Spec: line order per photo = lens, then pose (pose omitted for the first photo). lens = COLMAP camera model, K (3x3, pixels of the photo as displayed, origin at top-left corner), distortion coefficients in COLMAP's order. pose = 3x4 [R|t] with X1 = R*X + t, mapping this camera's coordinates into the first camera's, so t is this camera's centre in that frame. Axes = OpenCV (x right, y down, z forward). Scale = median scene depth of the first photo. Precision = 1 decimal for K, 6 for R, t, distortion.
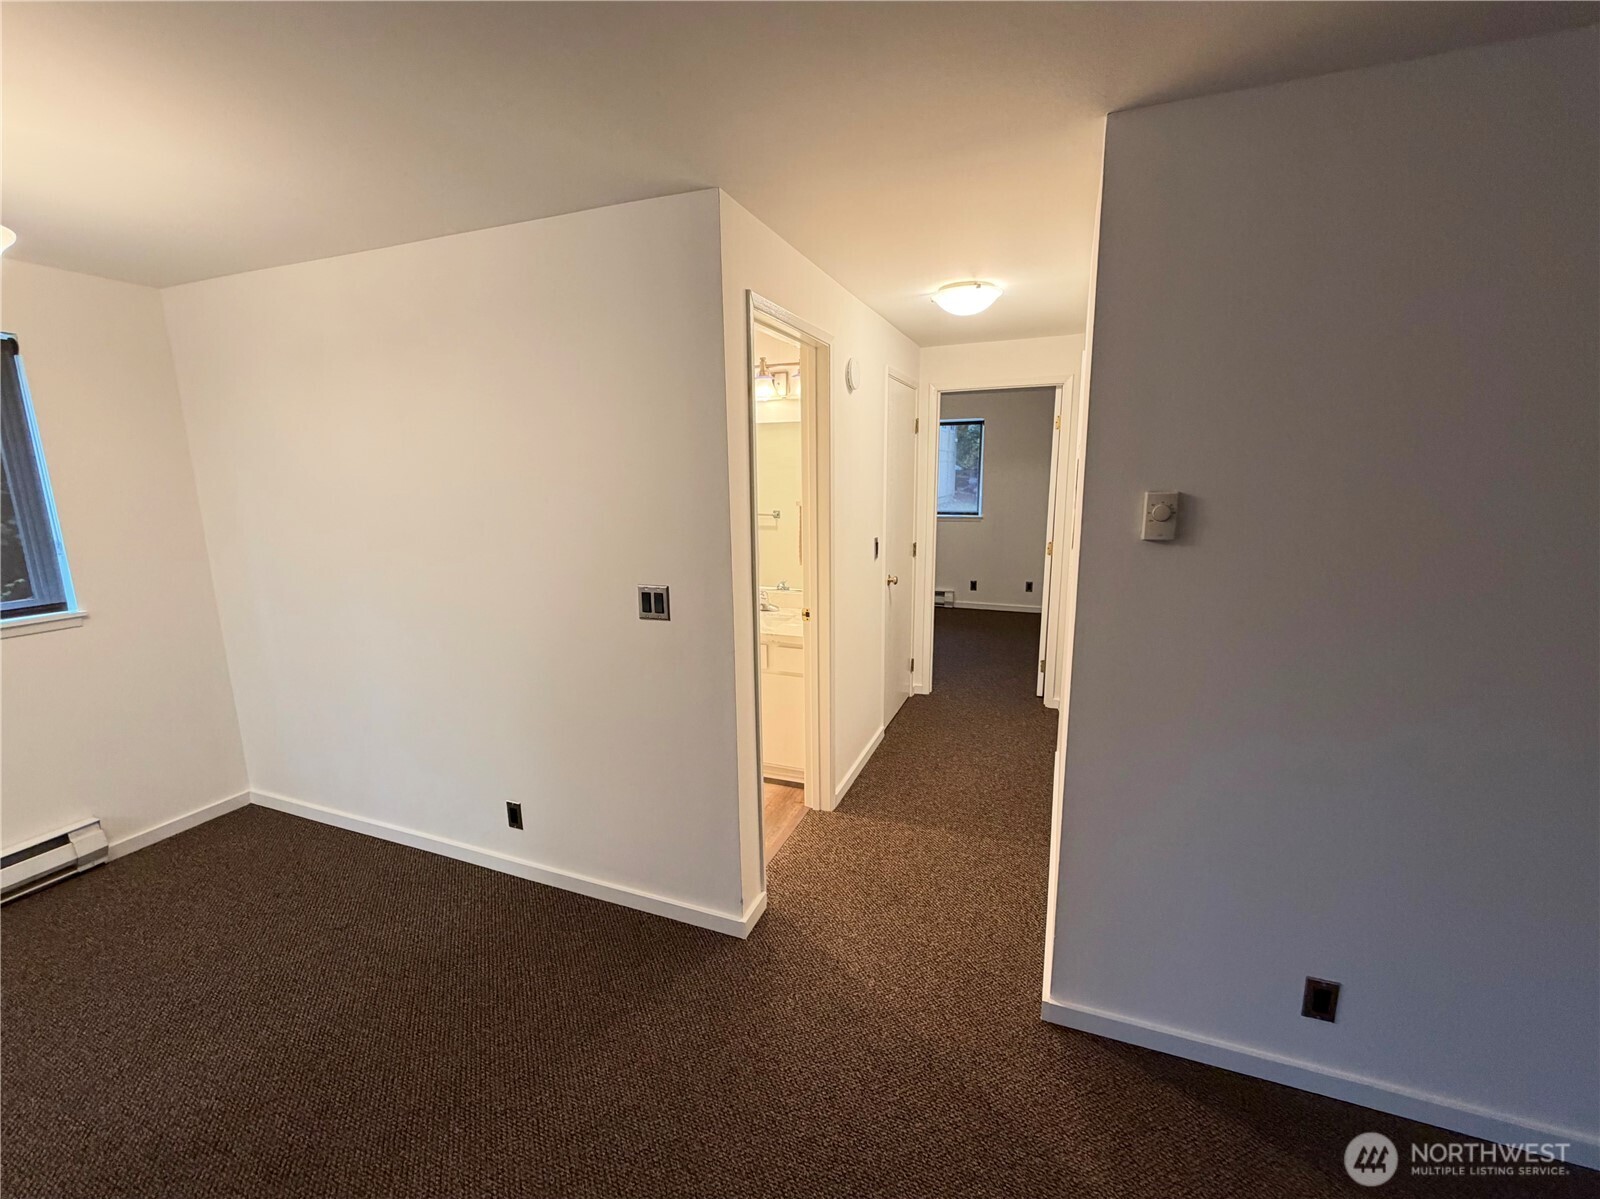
lens RADIAL K [[646.4, 0, 785.5], [0, 646.4, 590.4], [0, 0, 1]] dist [-0.000699, -0.000159]
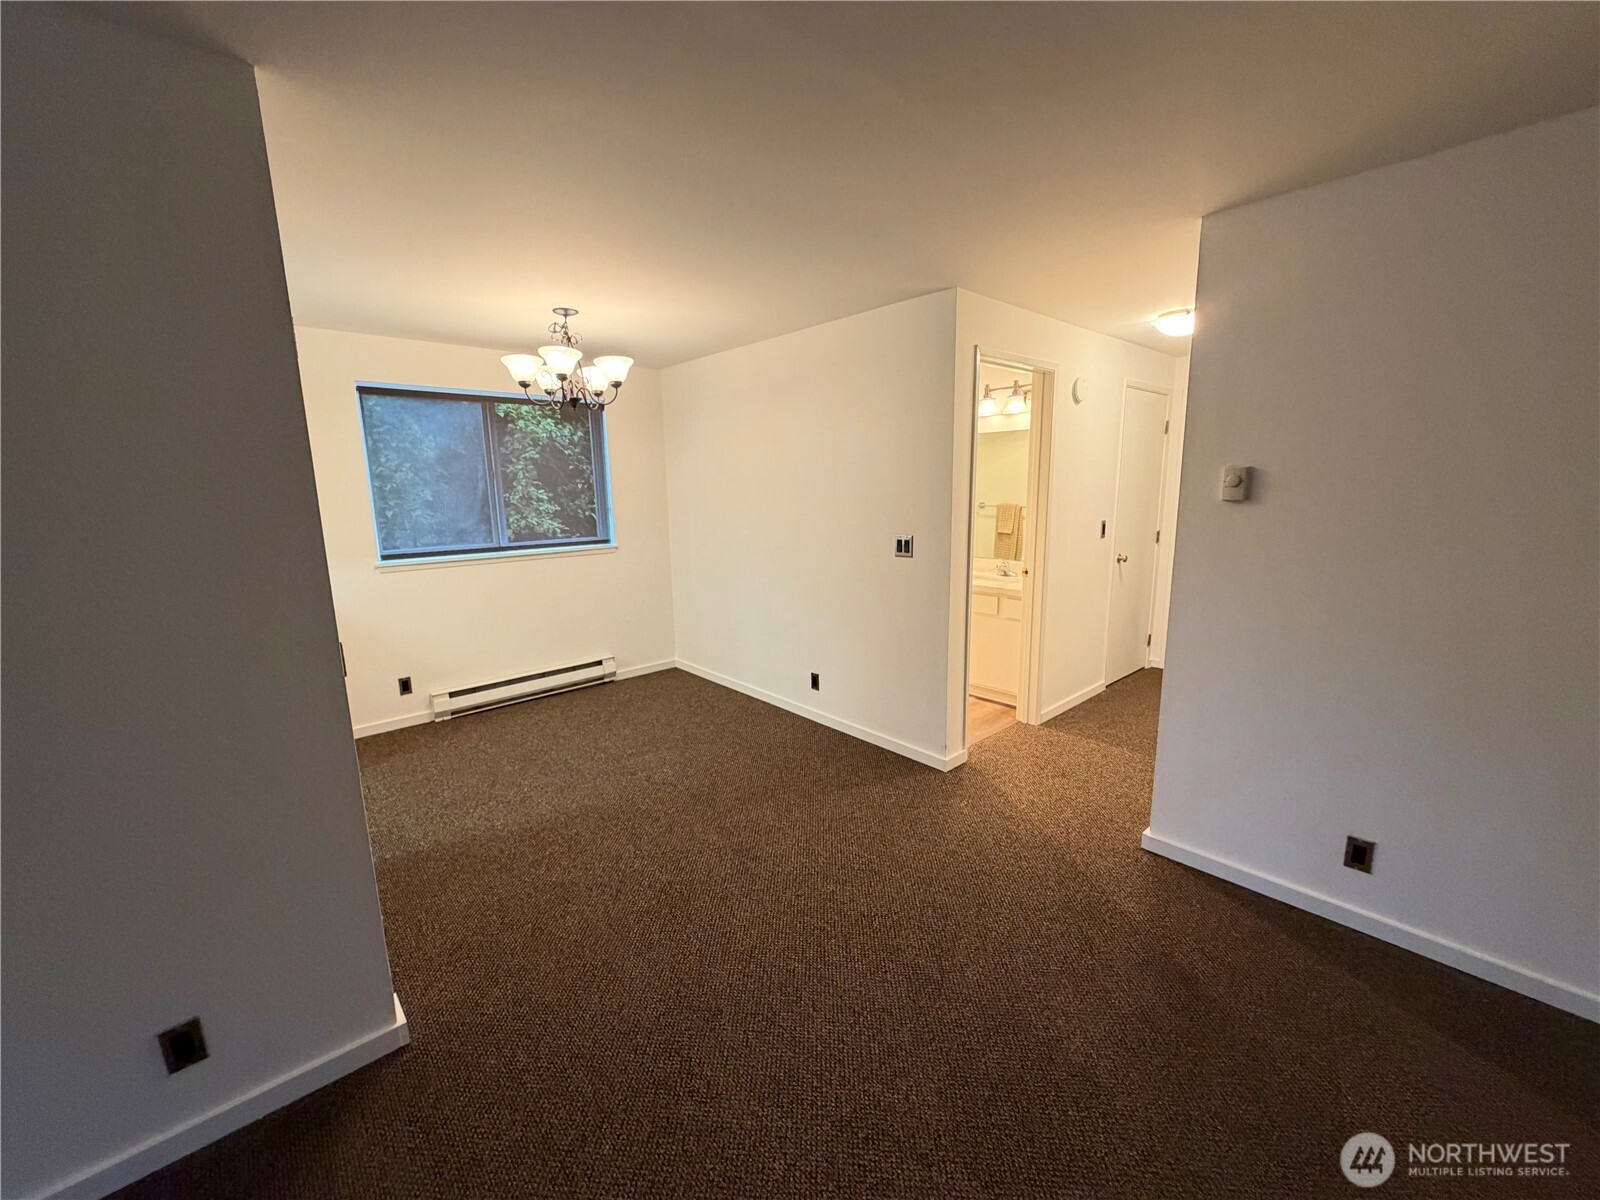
lens RADIAL K [[646.4, 0, 801.3], [0, 646.4, 593.2], [0, 0, 1]] dist [-0.000699, -0.000159]
pose [[0.894154, 0.071329, -0.442042, 0.251495], [-0.078386, 0.996920, 0.002307, 0.134914], [0.440845, 0.032587, 0.896991, -0.474511]]
